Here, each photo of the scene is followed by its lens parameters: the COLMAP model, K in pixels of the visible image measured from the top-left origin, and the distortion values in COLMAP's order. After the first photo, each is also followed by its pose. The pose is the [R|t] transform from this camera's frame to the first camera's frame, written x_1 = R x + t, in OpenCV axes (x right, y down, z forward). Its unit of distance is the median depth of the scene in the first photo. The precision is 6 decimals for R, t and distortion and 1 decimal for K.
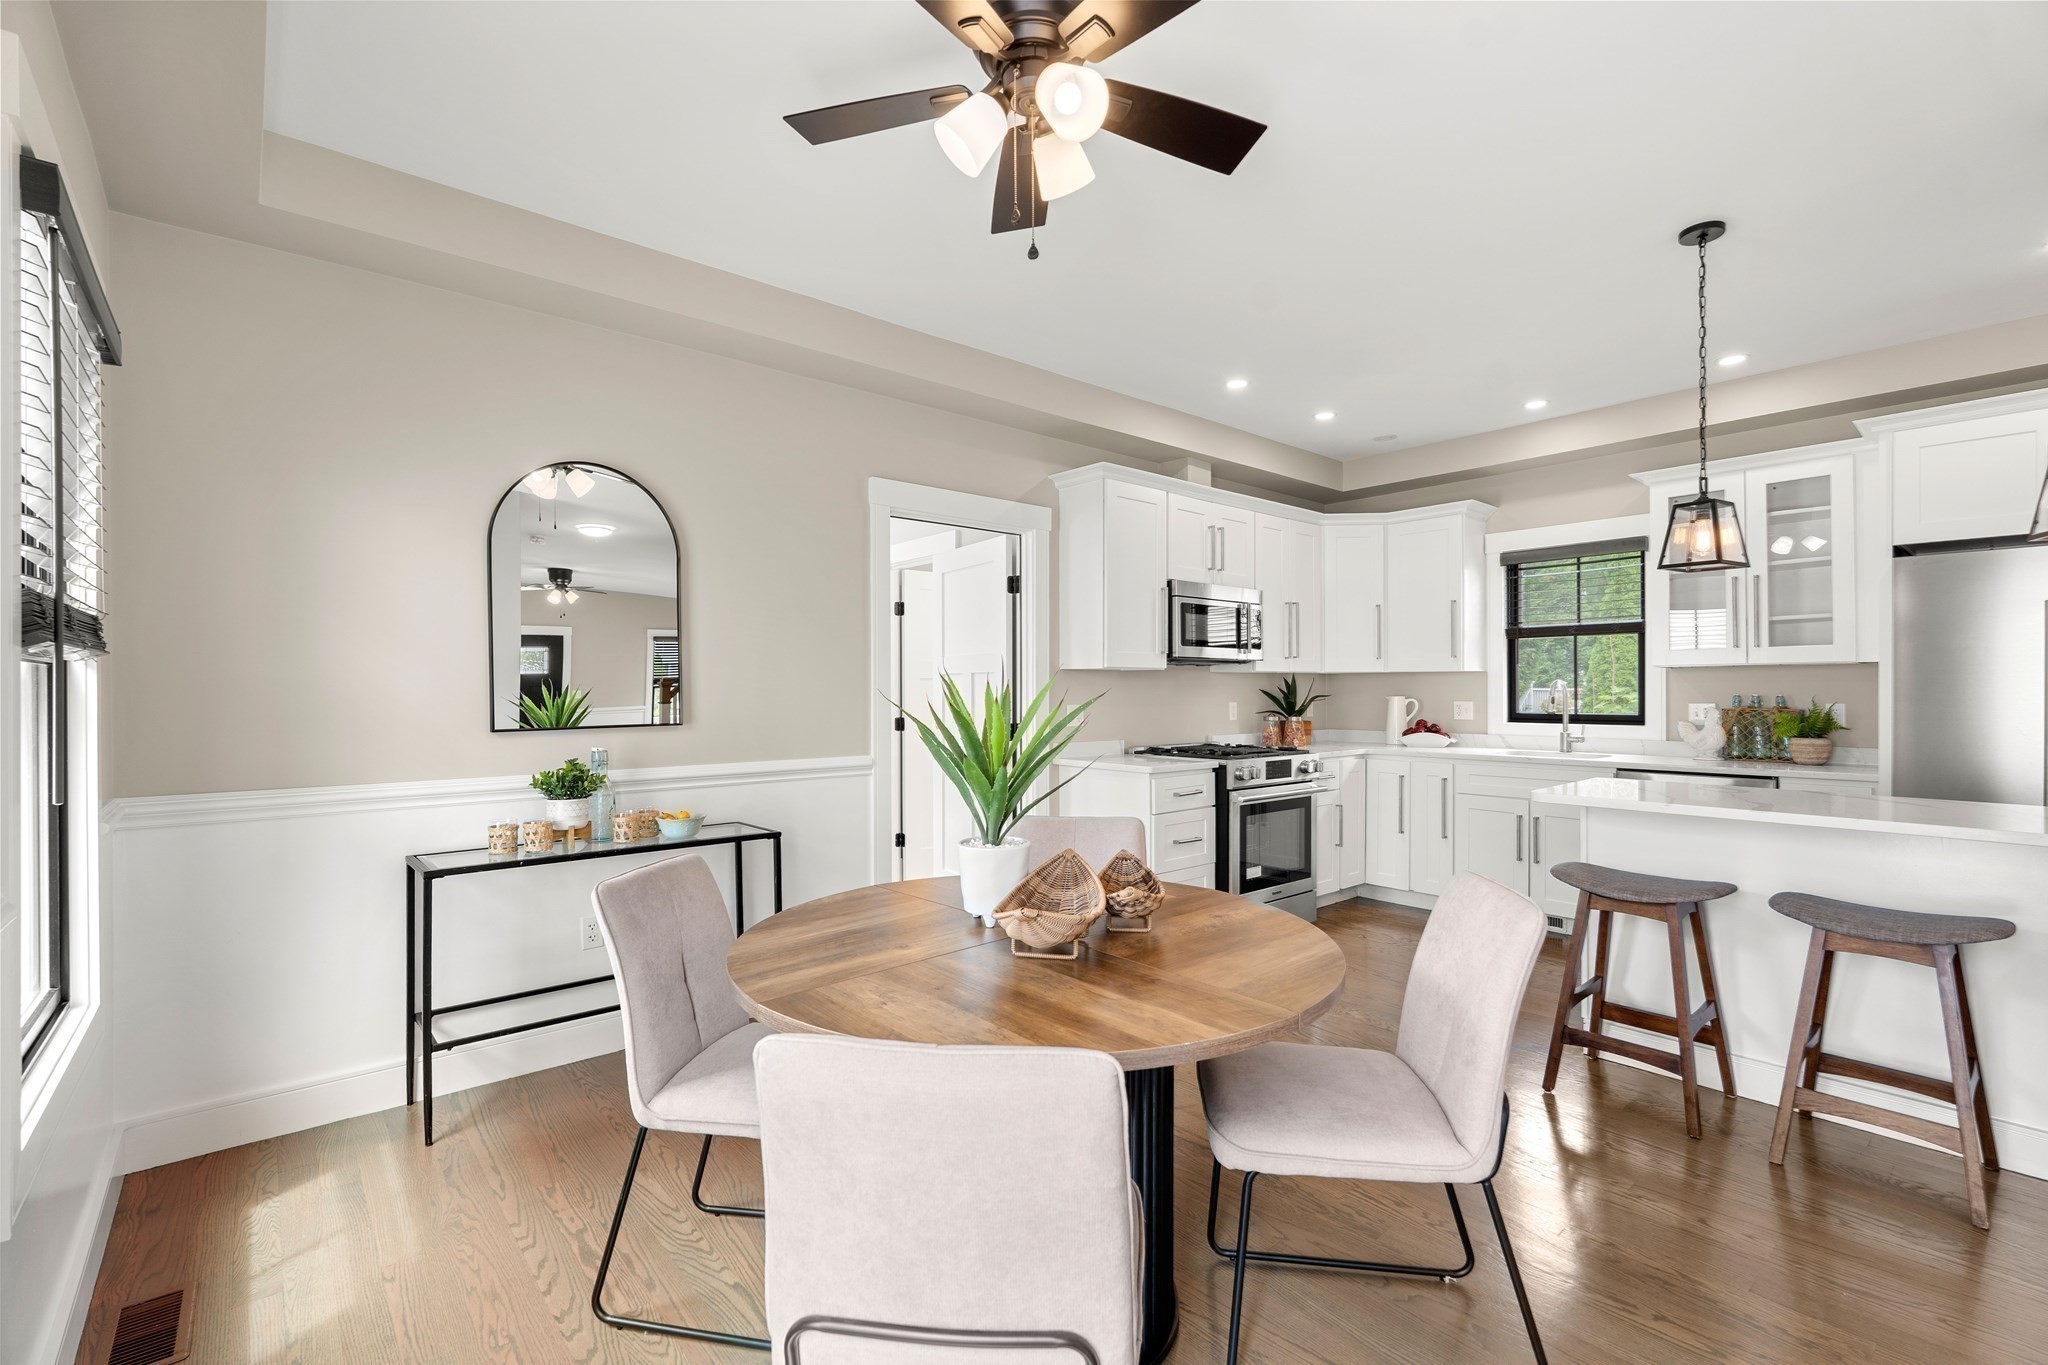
lens RADIAL K [[908.6, 0, 1017.4], [0, 908.6, 682.9], [0, 0, 1]] dist [-0.003630, -0.000413]
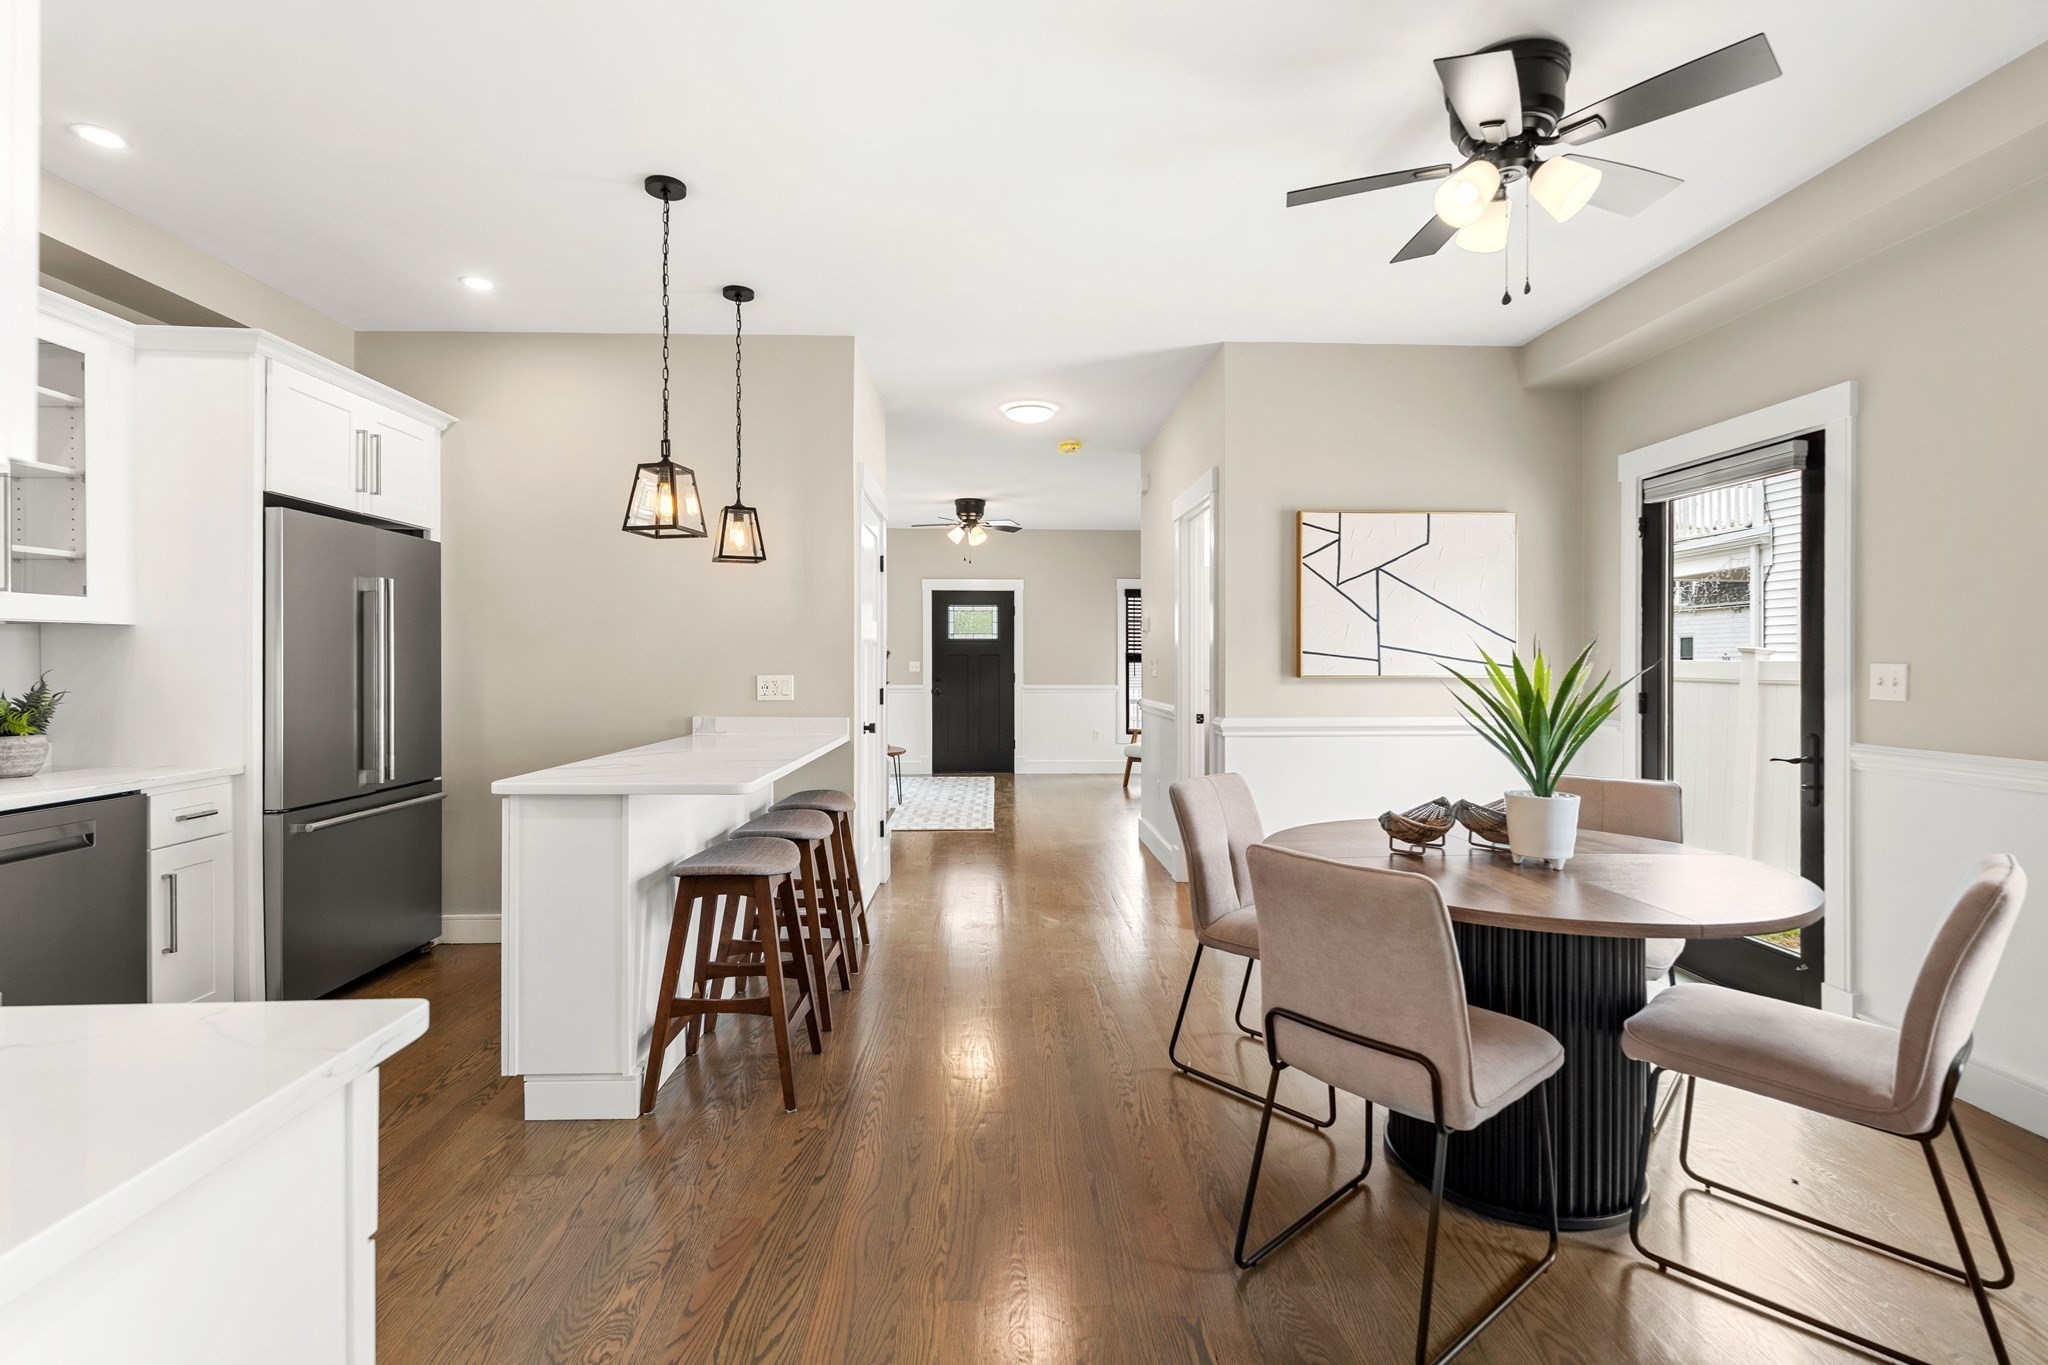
lens RADIAL K [[908.6, 0, 1028.4], [0, 908.6, 663.4], [0, 0, 1]] dist [-0.003630, -0.000413]
pose [[-0.789085, 0.000339, 0.614284, -0.089105], [-0.002032, 0.999993, -0.003162, 0.008564], [-0.614281, -0.003744, -0.789079, 0.946286]]
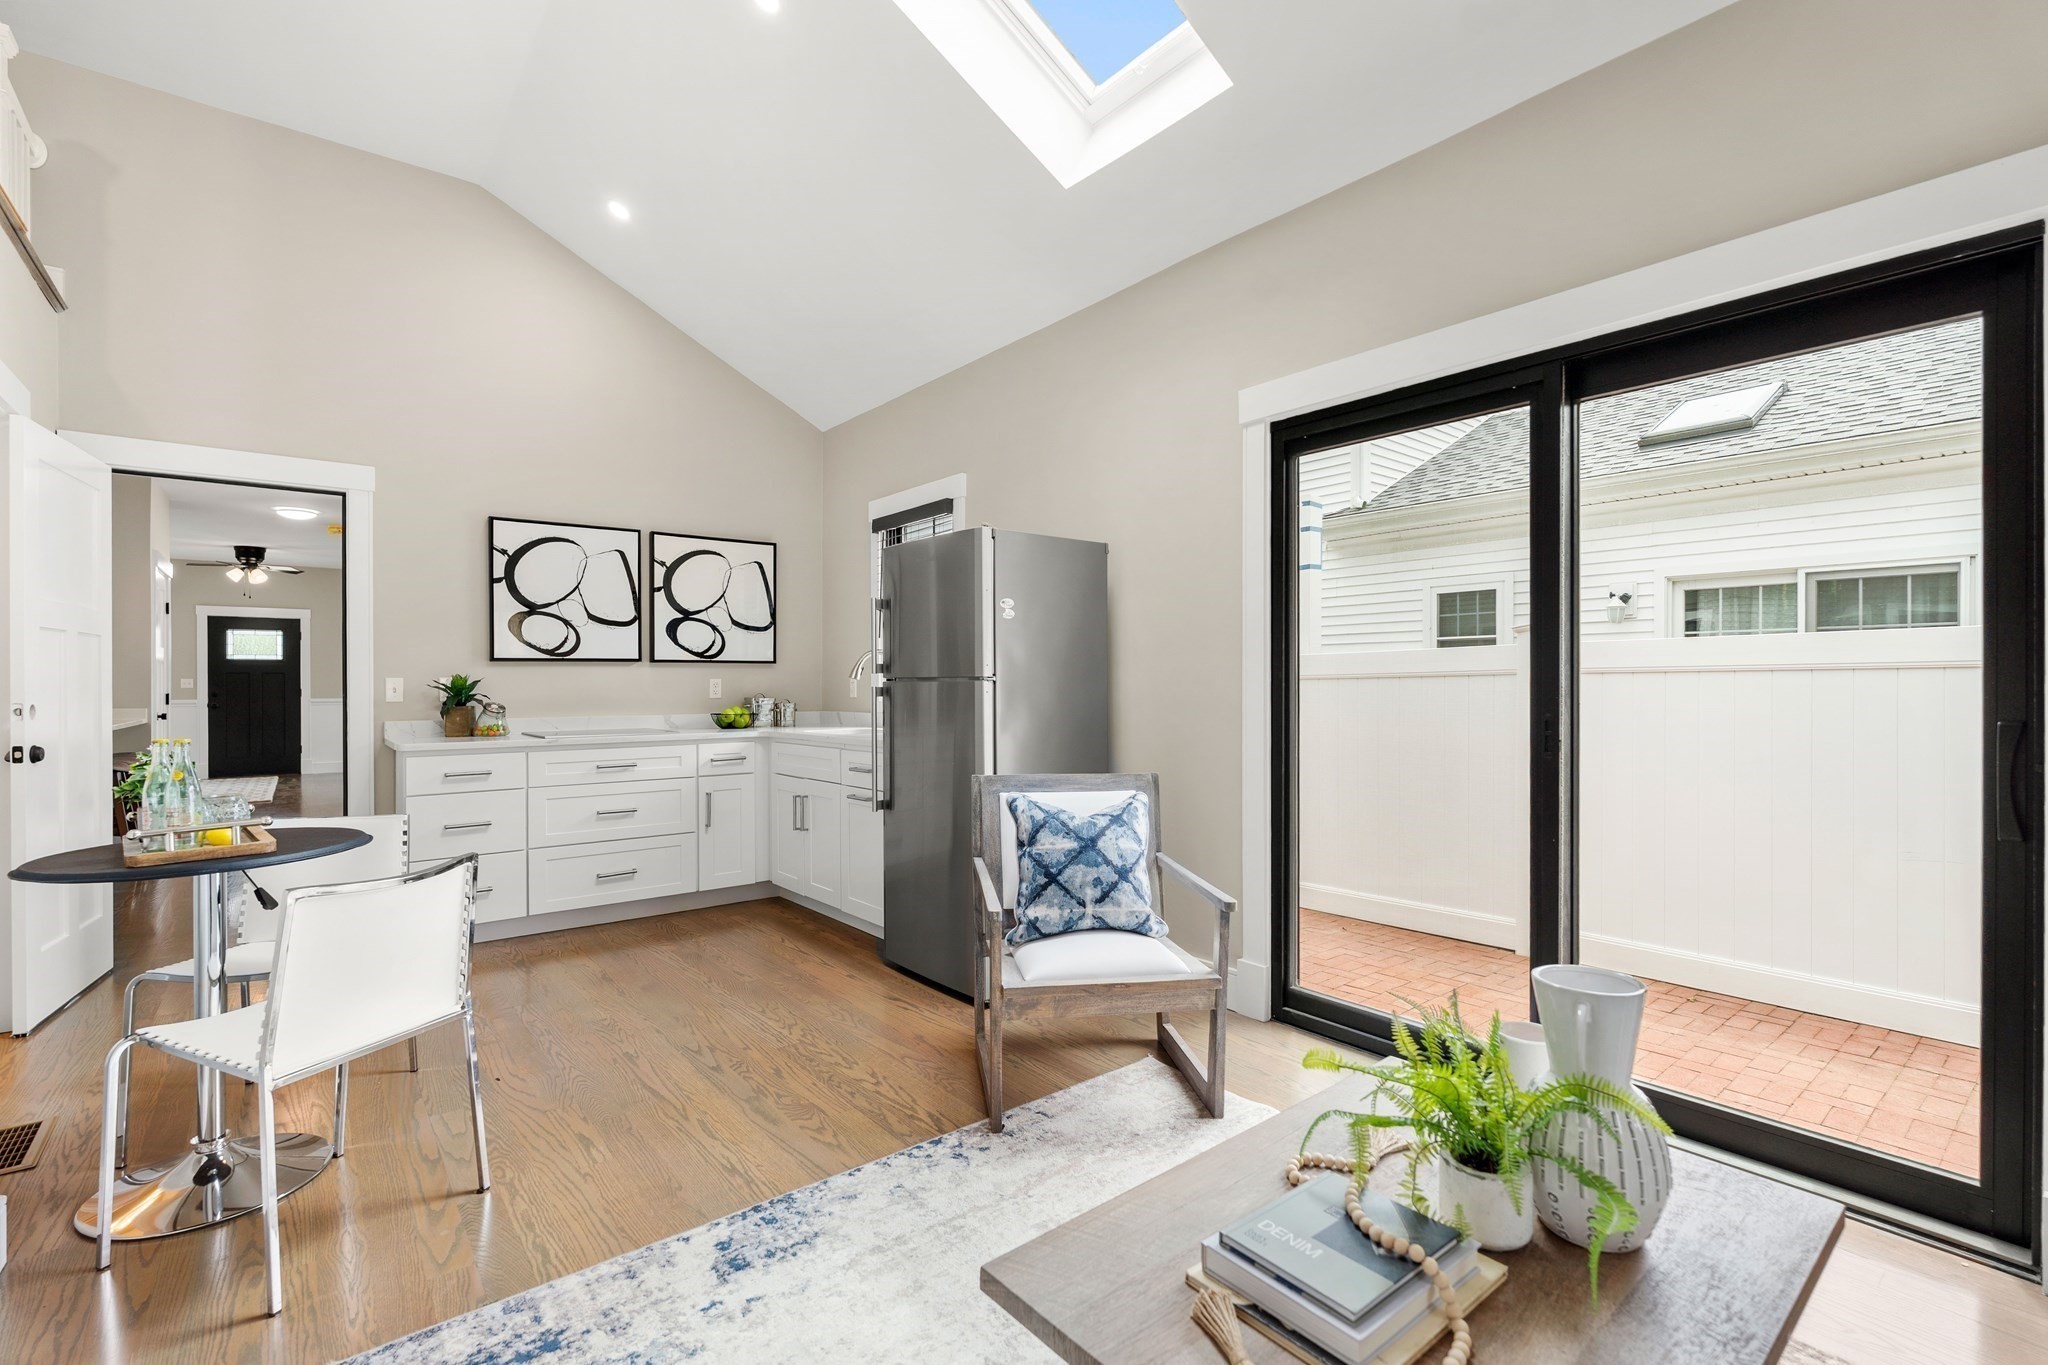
lens RADIAL K [[908.6, 0, 1022.9], [0, 908.6, 679.7], [0, 0, 1]] dist [-0.003630, -0.000413]
pose [[-0.999595, 0.008918, 0.027019, -0.822780], [0.008691, 0.999926, -0.008500, 0.038198], [-0.027092, -0.008262, -0.999599, 1.741024]]
